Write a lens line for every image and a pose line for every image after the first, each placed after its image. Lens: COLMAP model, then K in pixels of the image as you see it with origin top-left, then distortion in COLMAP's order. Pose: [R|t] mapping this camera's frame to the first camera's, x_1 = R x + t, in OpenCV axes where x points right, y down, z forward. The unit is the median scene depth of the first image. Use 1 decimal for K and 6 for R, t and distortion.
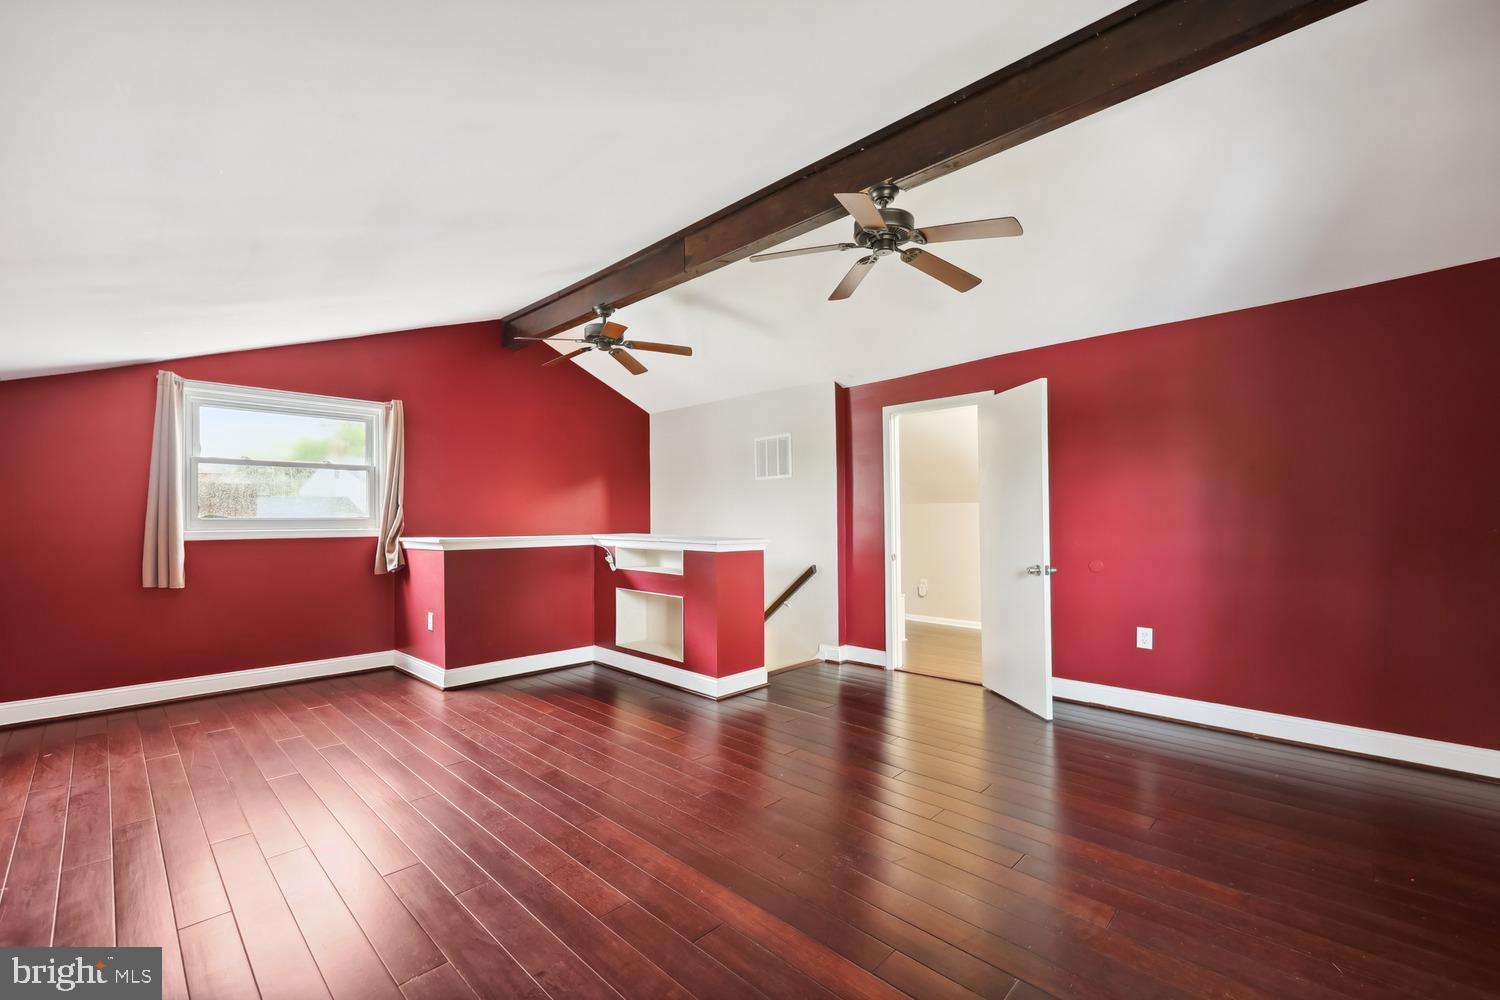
lens RADIAL K [[620.4, 0, 751.6], [0, 620.4, 512.0], [0, 0, 1]] dist [-0.000901, -0.000254]
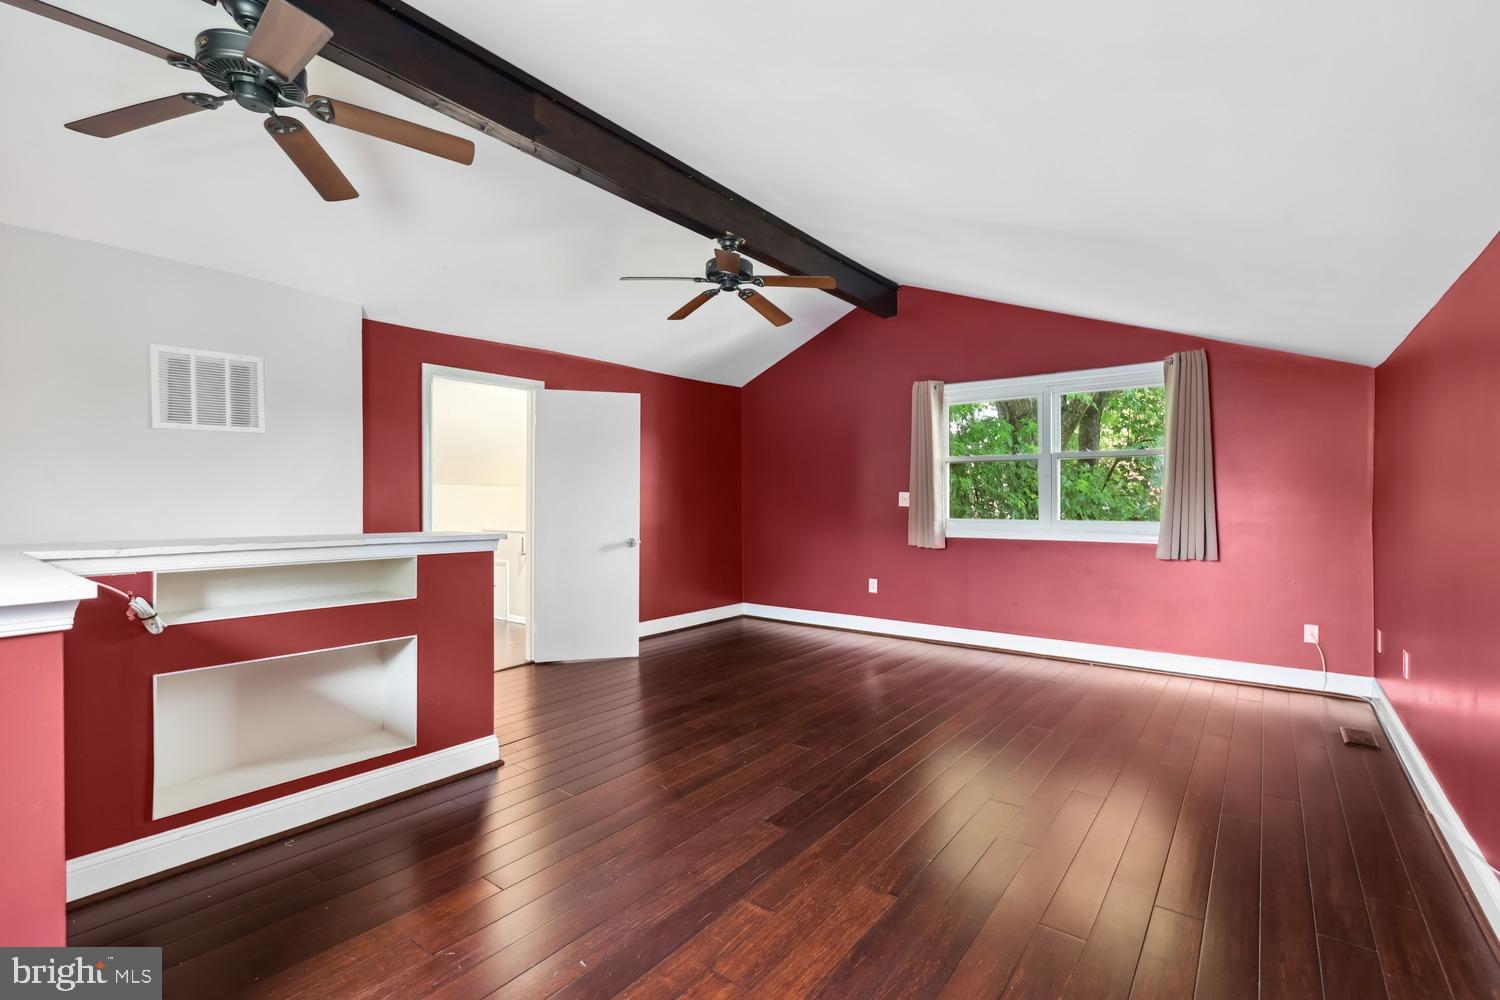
lens RADIAL K [[663.0, 0, 750.0], [0, 663.0, 500.0], [0, 0, 1]] dist [-0.001011, -0.000073]
pose [[-0.101693, 0.004827, 0.994804, -0.744972], [-0.012328, 0.999905, -0.006112, 0.008054], [-0.994739, -0.012886, -0.101624, 0.725080]]
